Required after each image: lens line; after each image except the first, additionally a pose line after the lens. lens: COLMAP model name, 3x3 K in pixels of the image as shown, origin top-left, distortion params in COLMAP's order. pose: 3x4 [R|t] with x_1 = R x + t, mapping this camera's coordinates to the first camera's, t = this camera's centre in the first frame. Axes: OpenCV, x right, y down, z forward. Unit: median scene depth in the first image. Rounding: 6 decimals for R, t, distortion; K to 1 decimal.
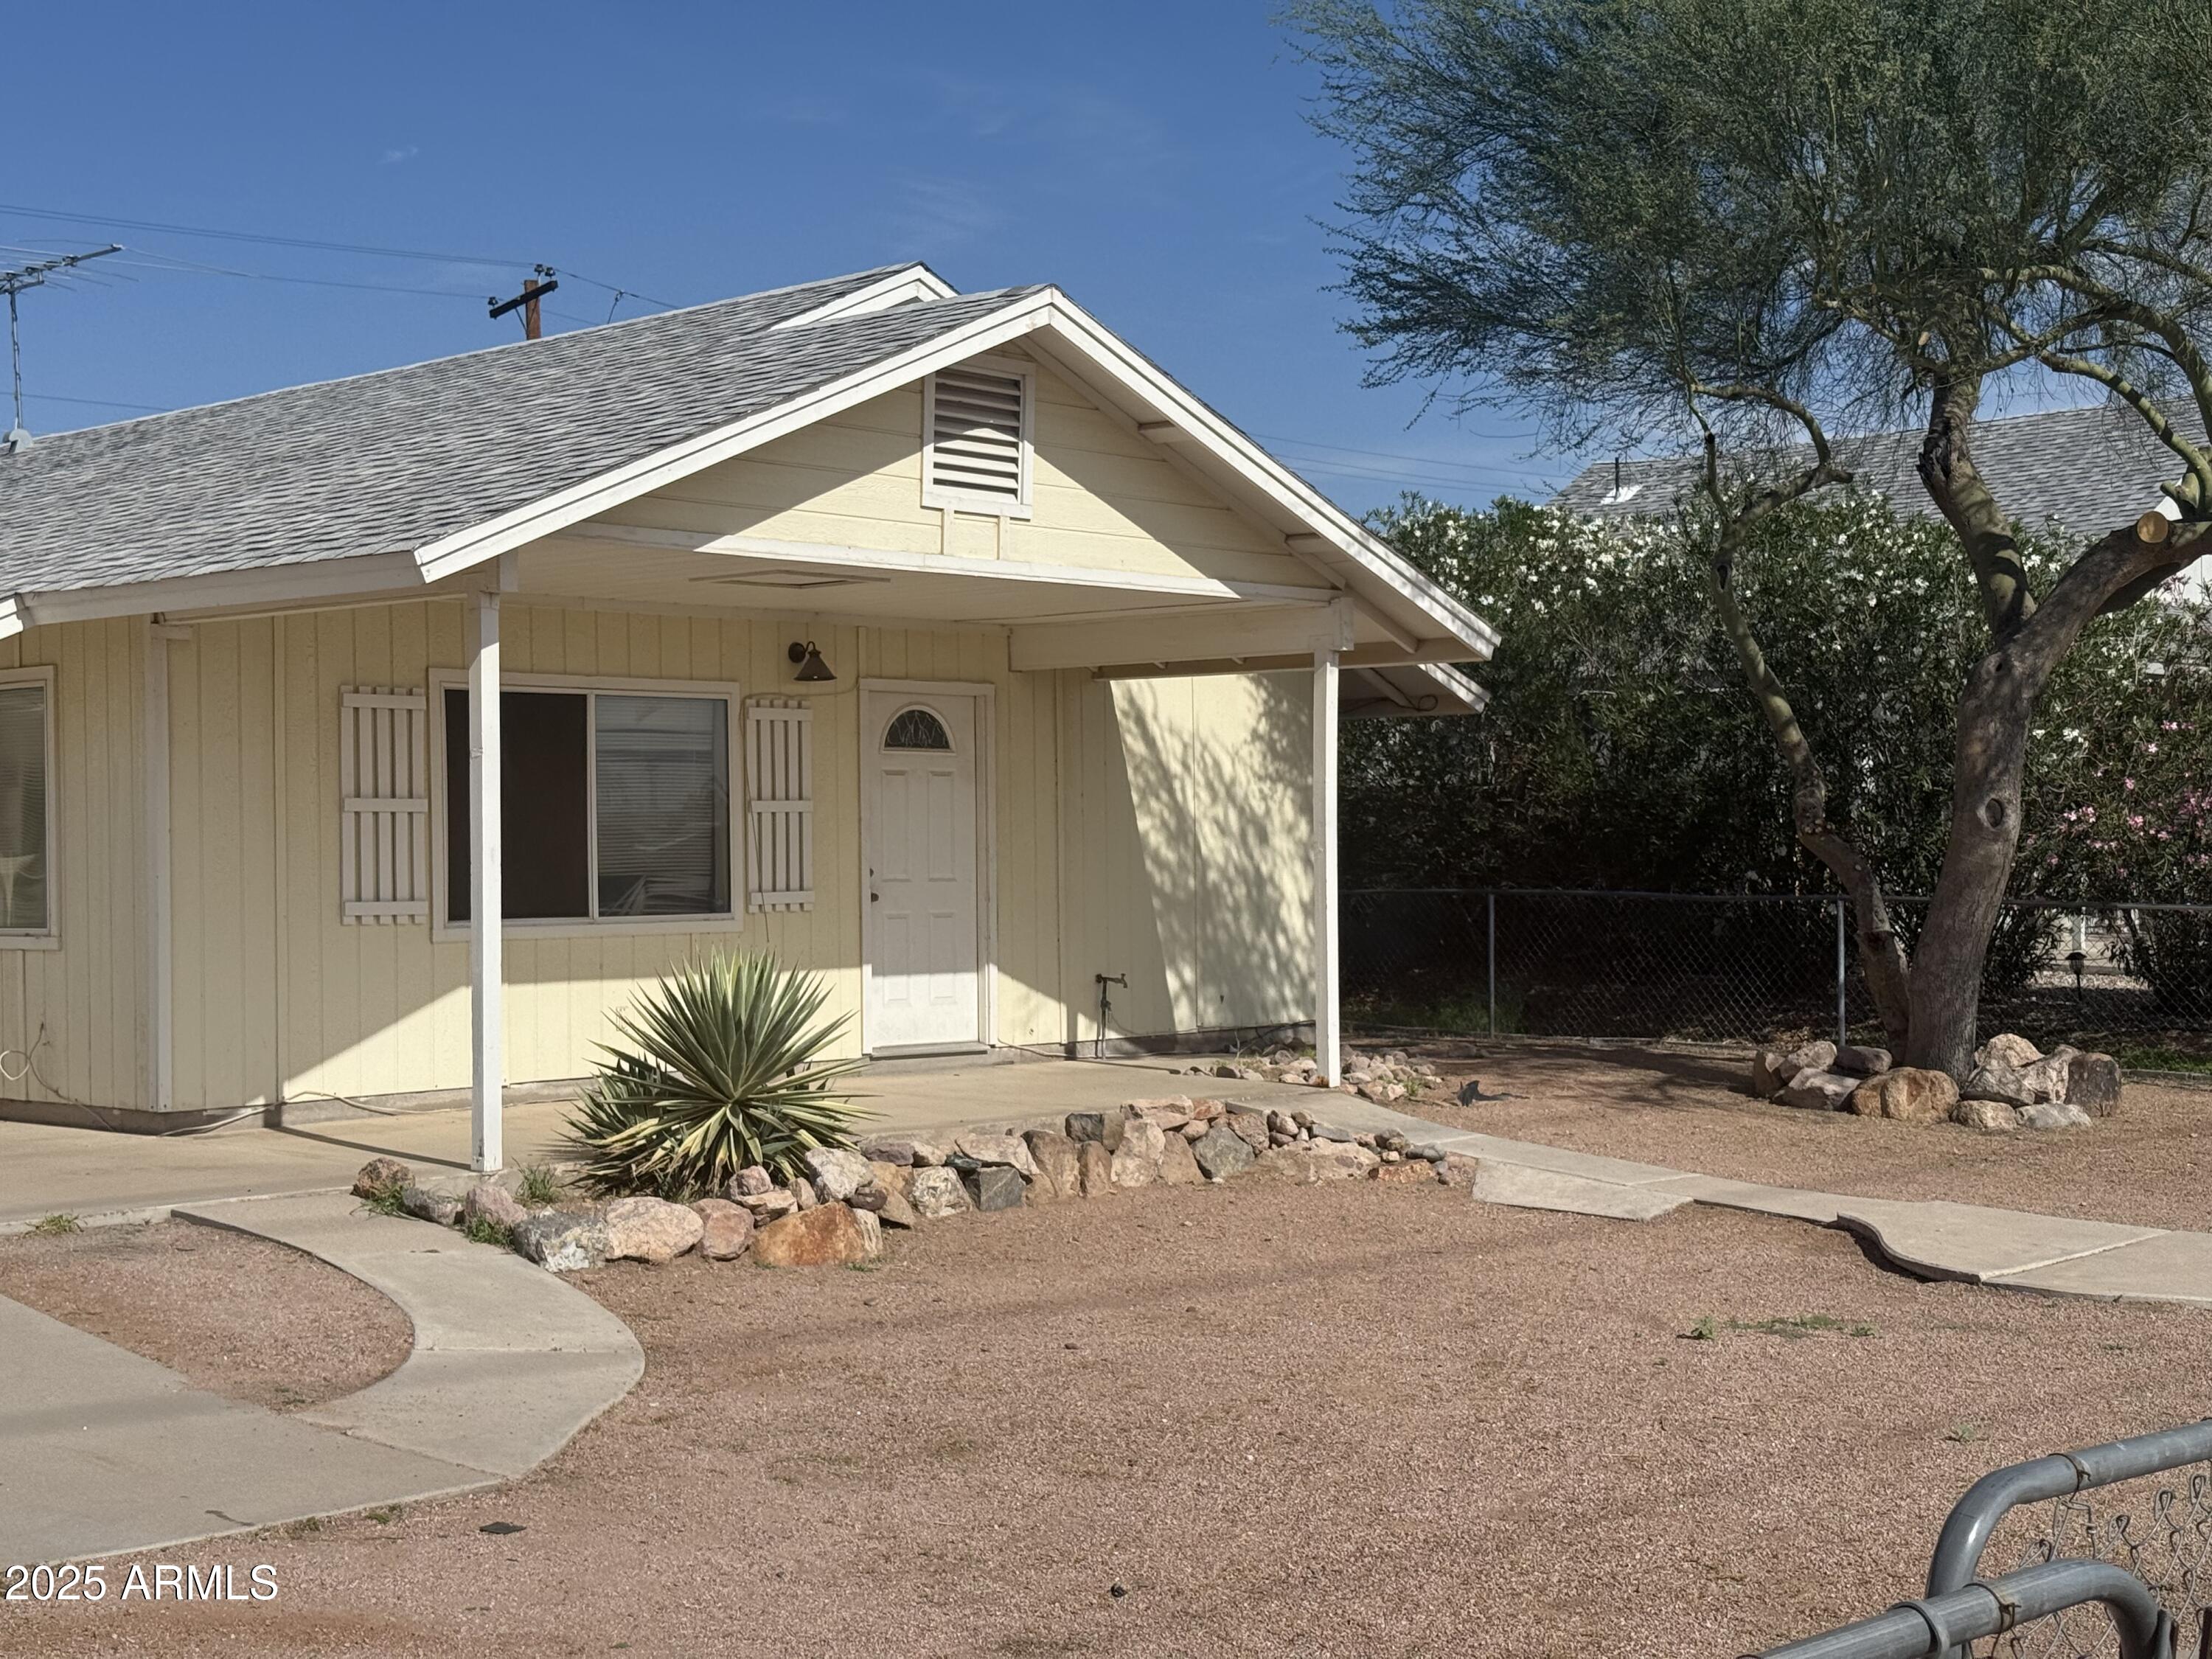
lens RADIAL K [[3146.2, 0, 1106.0], [0, 3146.2, 829.5], [0, 0, 1]] dist [0.150204, 0.016134]
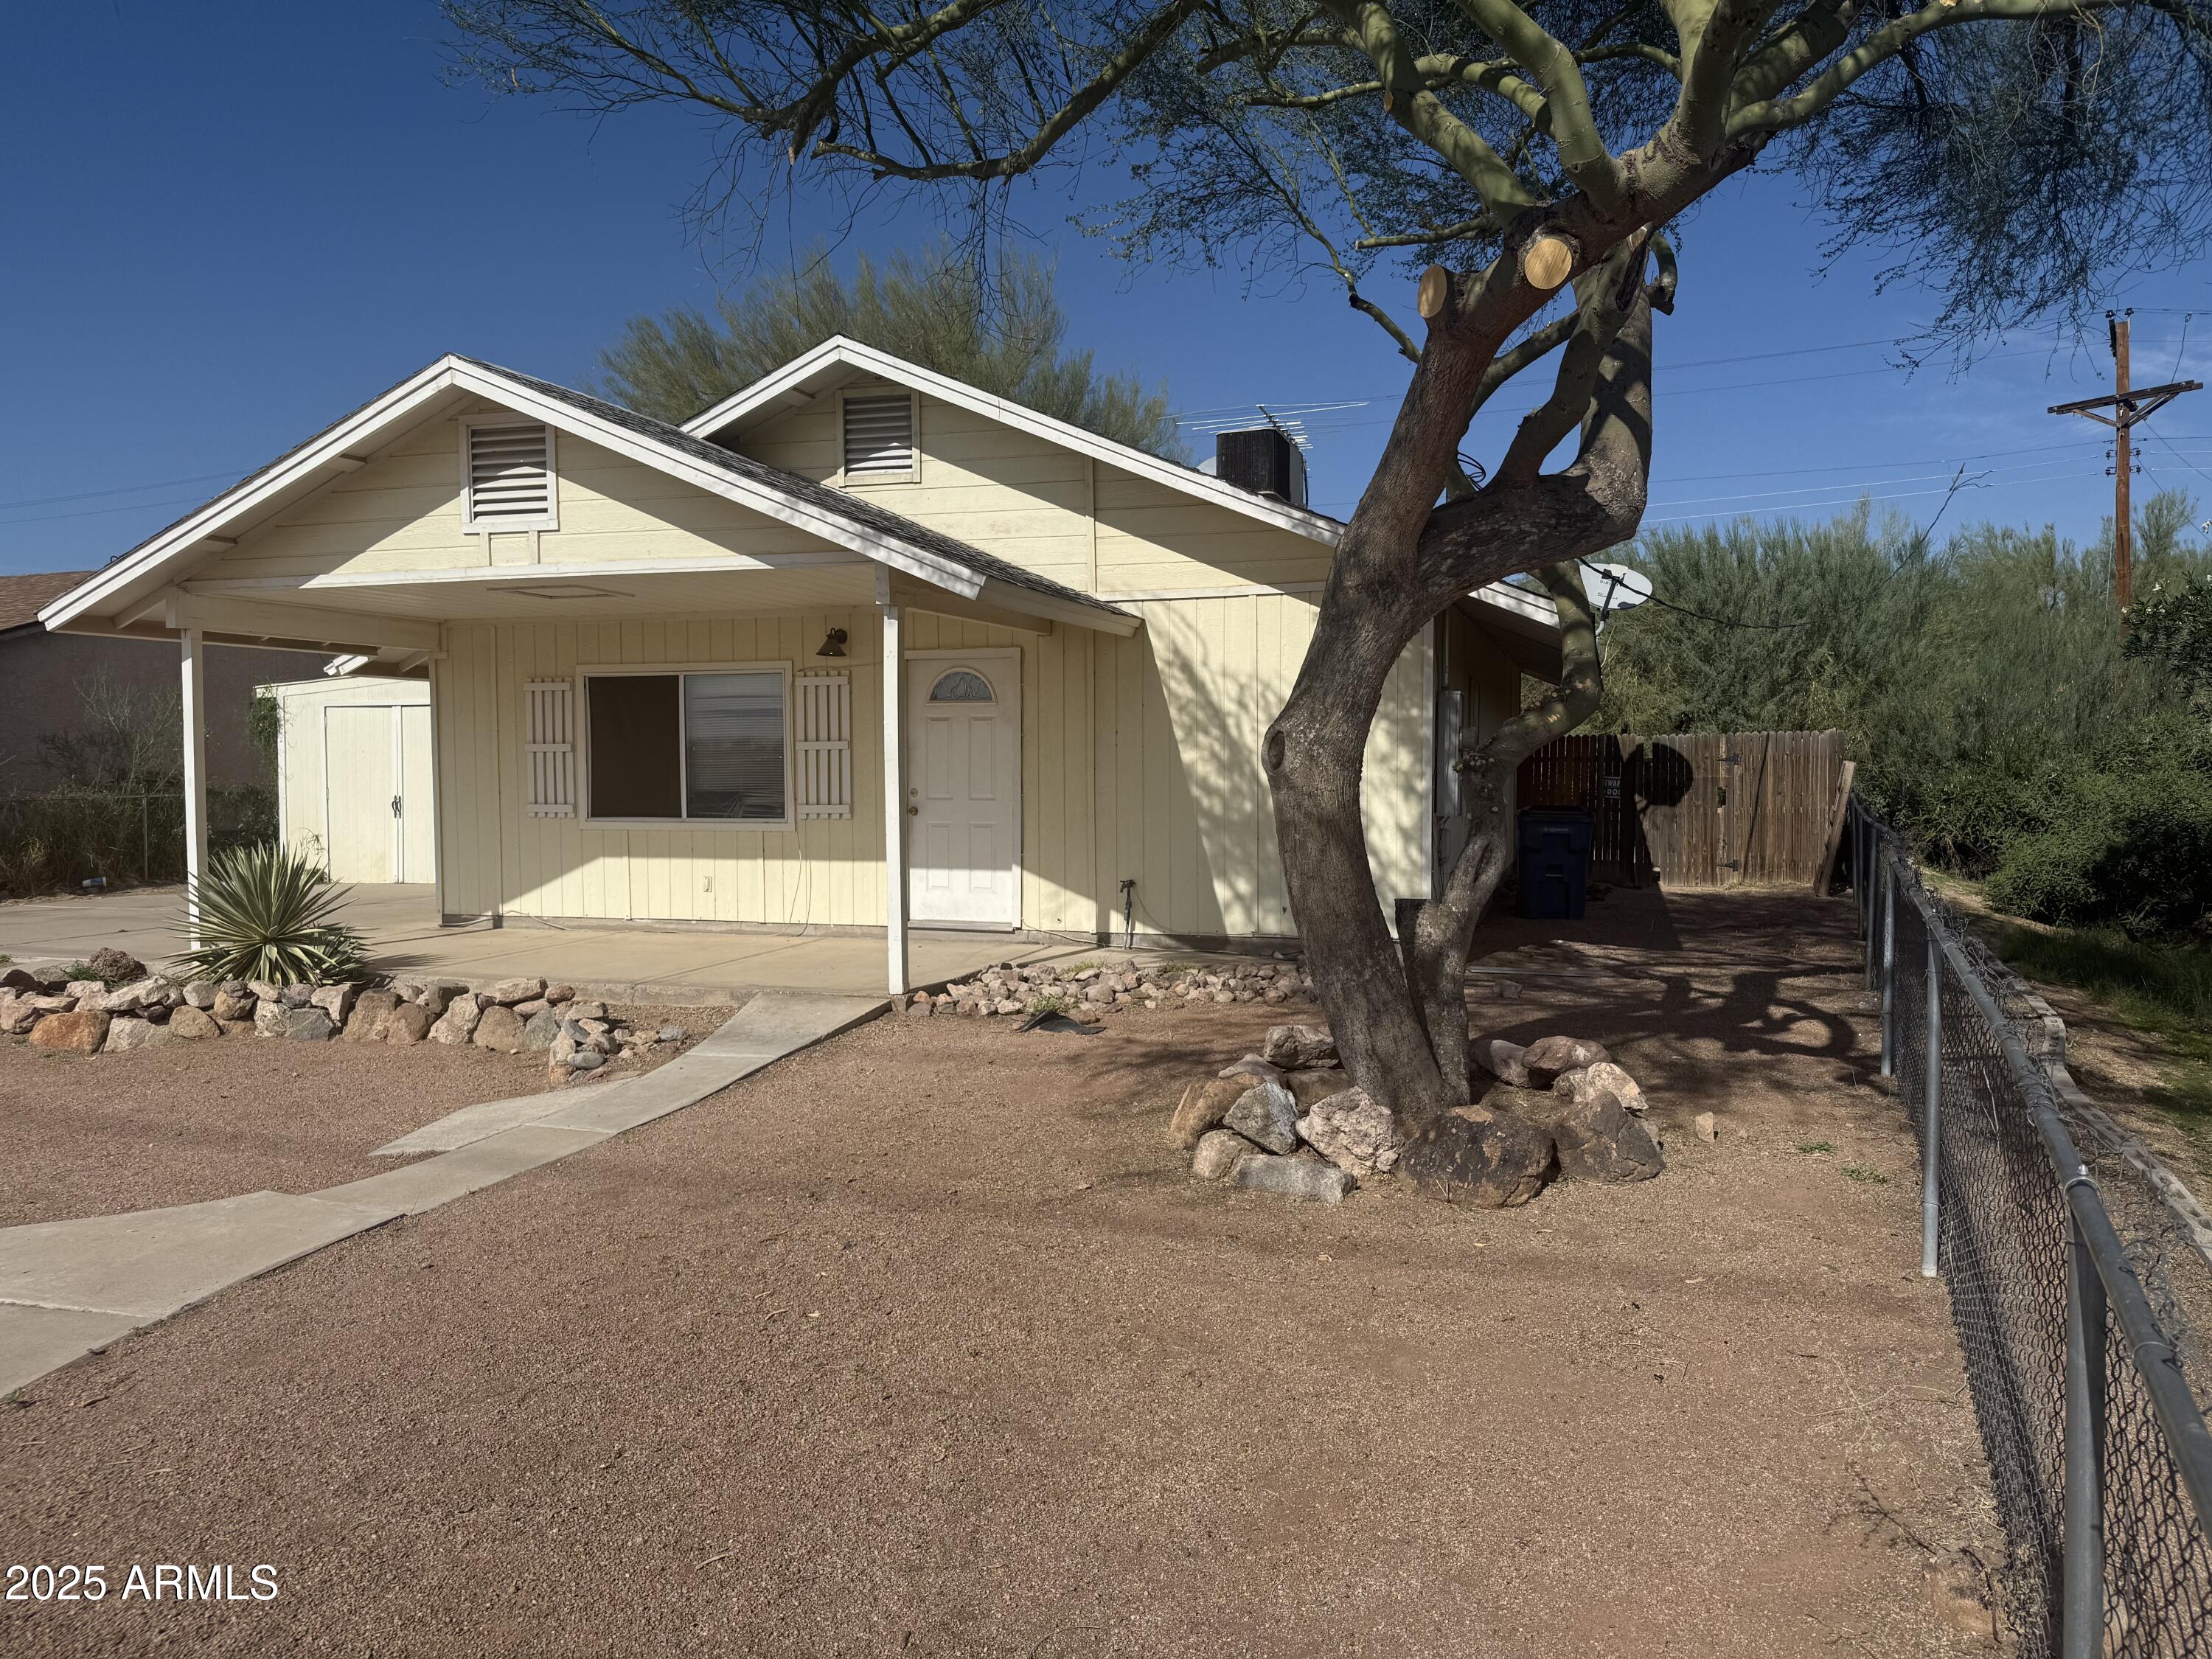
lens RADIAL K [[1575.6, 0, 1106.0], [0, 1575.6, 829.5], [0, 0, 1]] dist [0.169341, -0.284470]
pose [[0.407688, 0.044865, -0.912018, 0.578736], [0.007042, 0.998608, 0.052273, -0.005688], [0.913094, -0.027734, 0.406805, 0.783272]]
